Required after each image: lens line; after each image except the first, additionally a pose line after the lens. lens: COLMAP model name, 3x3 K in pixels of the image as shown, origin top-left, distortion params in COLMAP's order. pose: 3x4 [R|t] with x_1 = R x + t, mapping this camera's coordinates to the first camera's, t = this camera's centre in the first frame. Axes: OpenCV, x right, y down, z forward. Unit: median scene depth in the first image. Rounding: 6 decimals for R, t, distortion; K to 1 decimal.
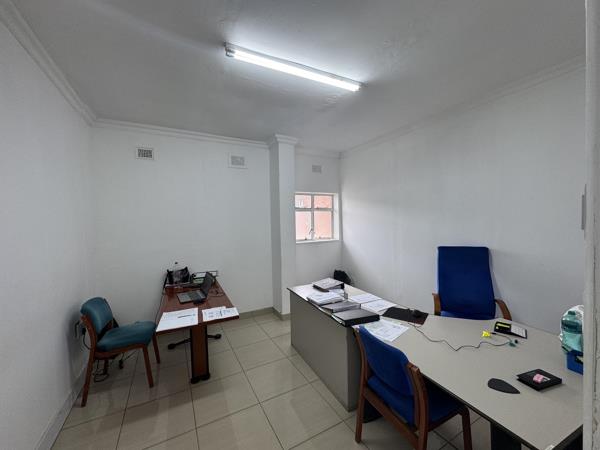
lens RADIAL K [[241.6, 0, 300.0], [0, 241.6, 225.0], [0, 0, 1]] dist [-0.001880, -0.000028]
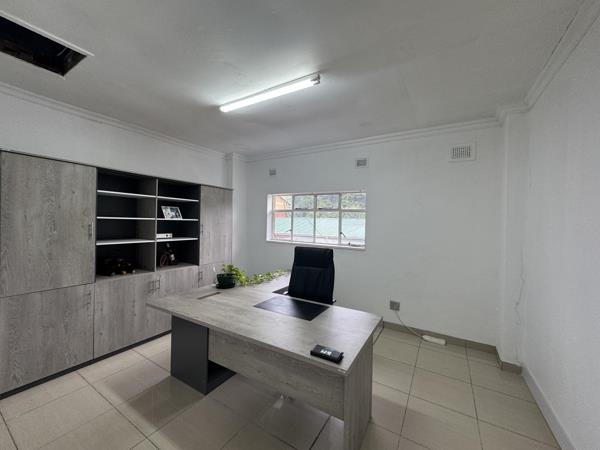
lens RADIAL K [[241.6, 0, 300.0], [0, 241.6, 225.0], [0, 0, 1]] dist [-0.001880, -0.000028]
pose [[0.512634, 0.060465, -0.856476, 0.890983], [-0.059990, 0.997602, 0.034522, -0.030258], [0.856509, 0.033683, 0.515031, 0.420177]]
